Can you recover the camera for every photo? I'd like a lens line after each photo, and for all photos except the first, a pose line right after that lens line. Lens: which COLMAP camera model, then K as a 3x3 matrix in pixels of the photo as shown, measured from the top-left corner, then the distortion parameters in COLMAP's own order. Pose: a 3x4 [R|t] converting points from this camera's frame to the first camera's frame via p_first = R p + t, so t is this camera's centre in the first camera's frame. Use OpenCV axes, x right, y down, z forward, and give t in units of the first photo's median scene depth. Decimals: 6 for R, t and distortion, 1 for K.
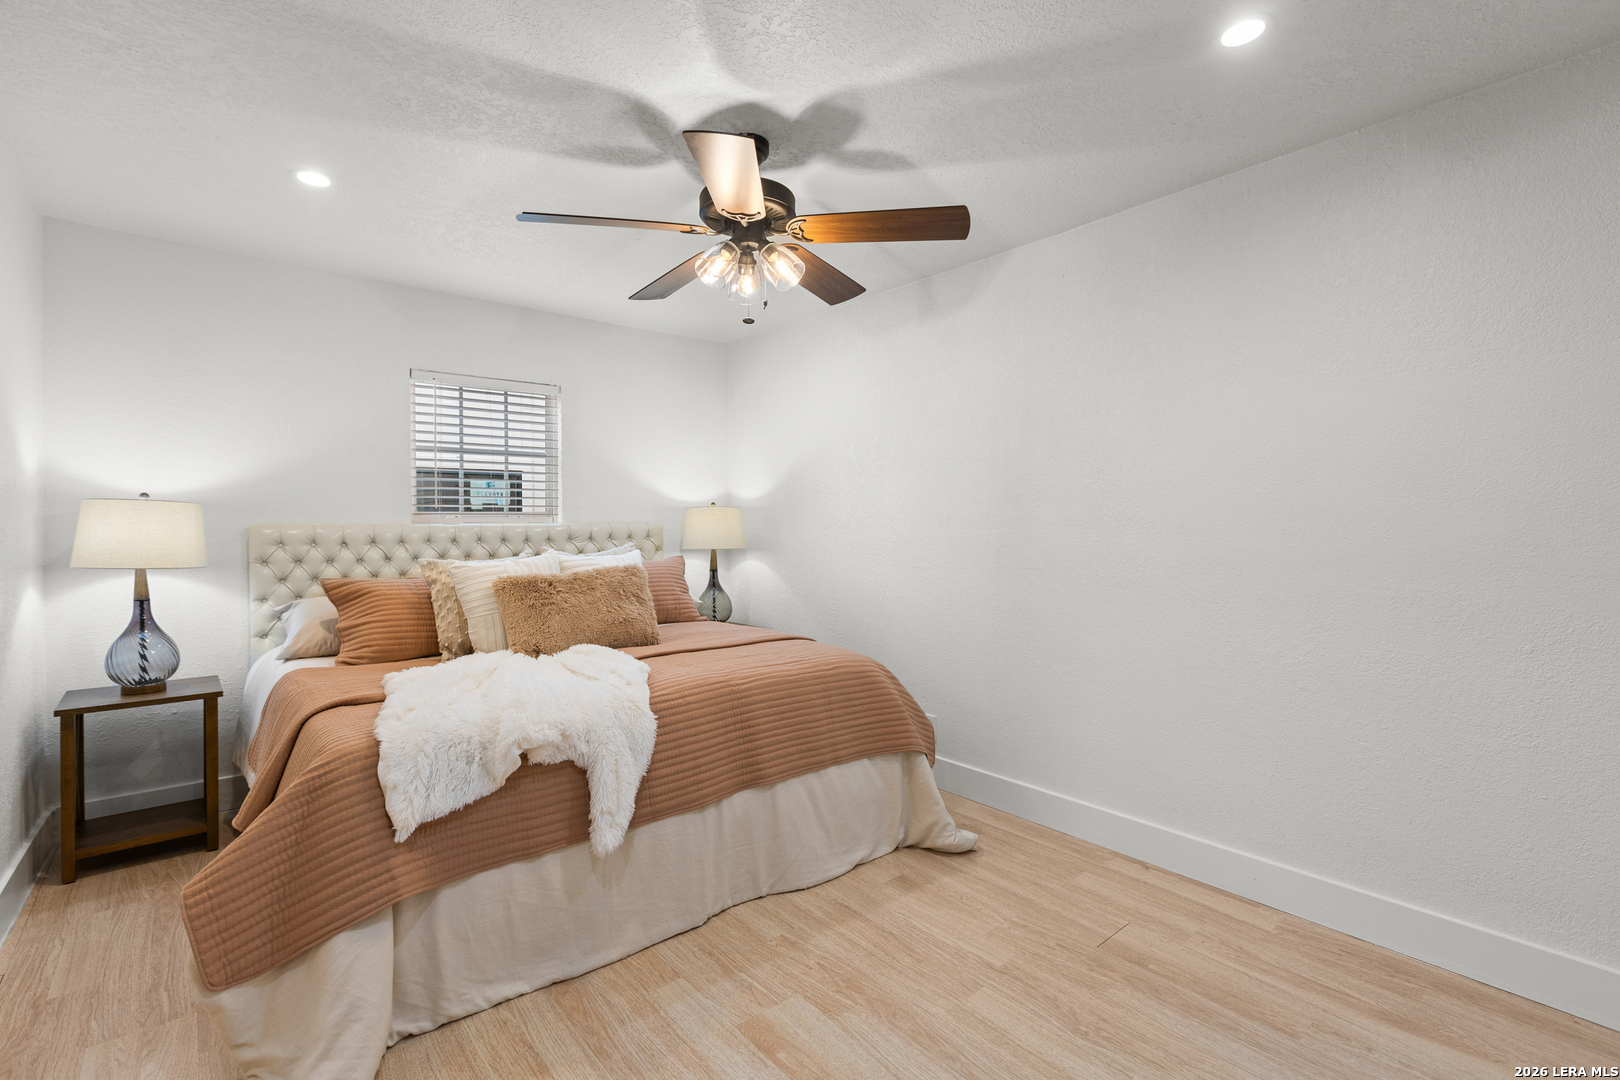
lens RADIAL K [[731.8, 0, 815.4], [0, 731.8, 521.4], [0, 0, 1]] dist [-0.005797, -0.000432]
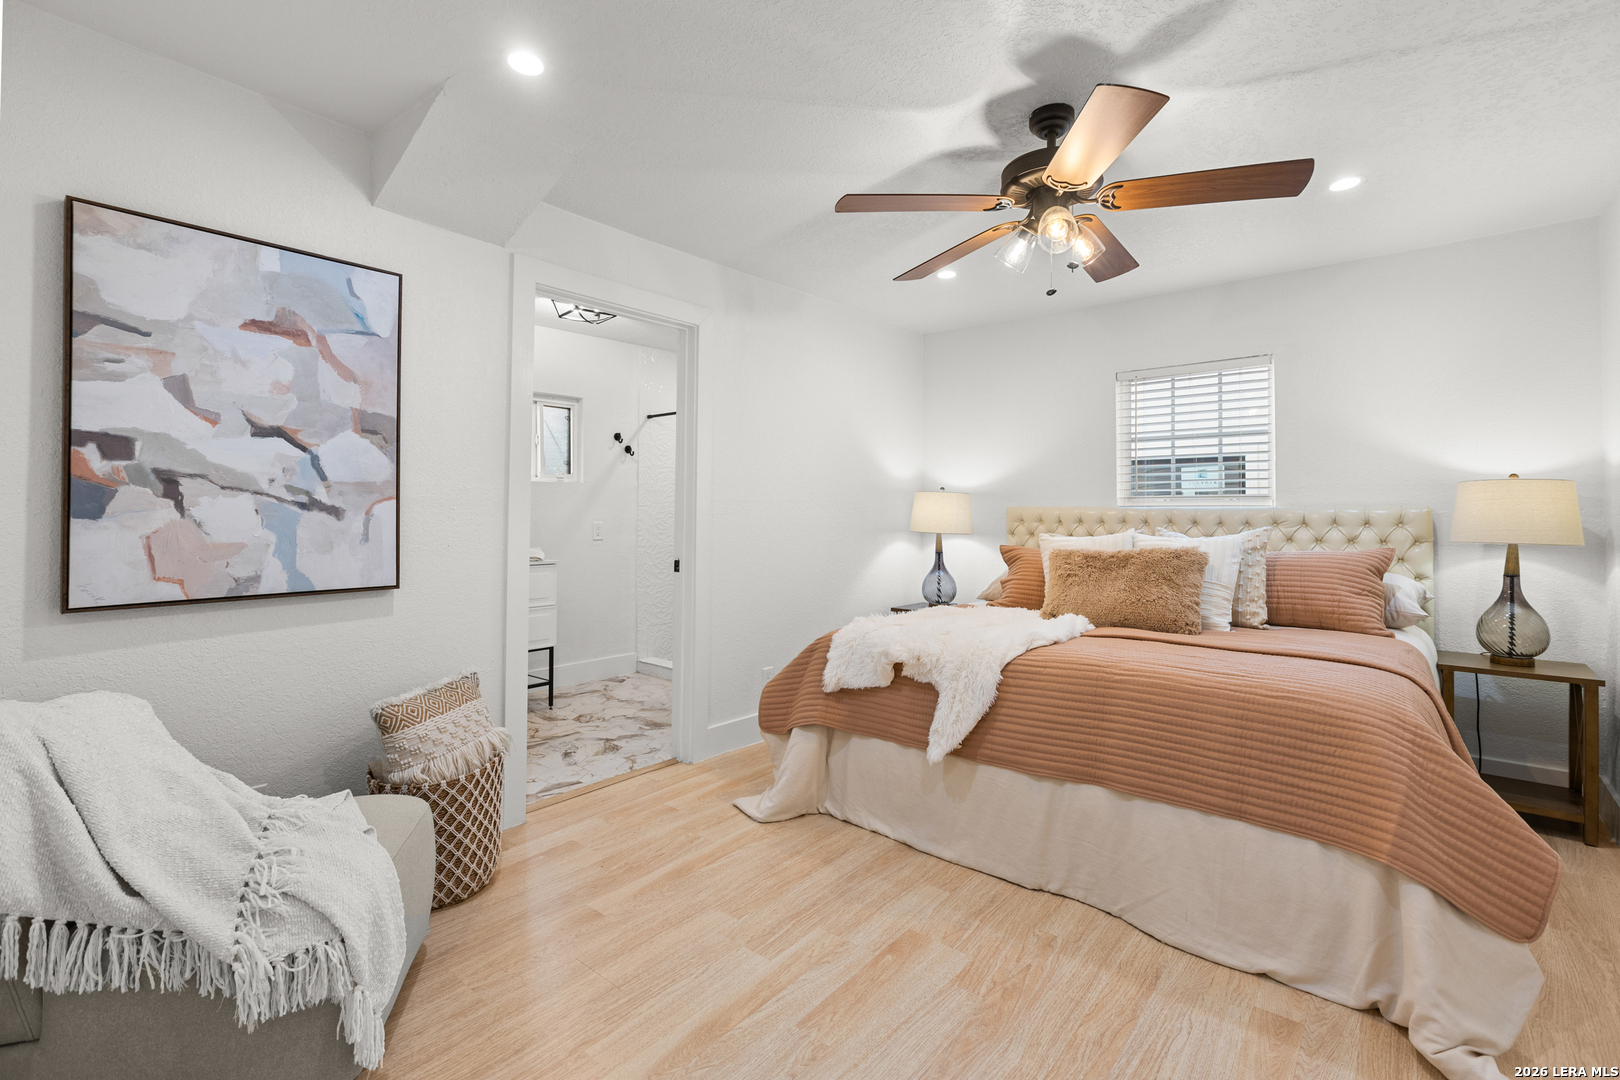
lens RADIAL K [[719.5, 0, 791.8], [0, 719.5, 503.0], [0, 0, 1]] dist [-0.002421, -0.000187]
pose [[0.164837, -0.011091, -0.986259, 0.645596], [-0.000122, 0.999937, -0.011265, 0.013346], [0.986321, 0.001977, 0.164825, 0.400481]]
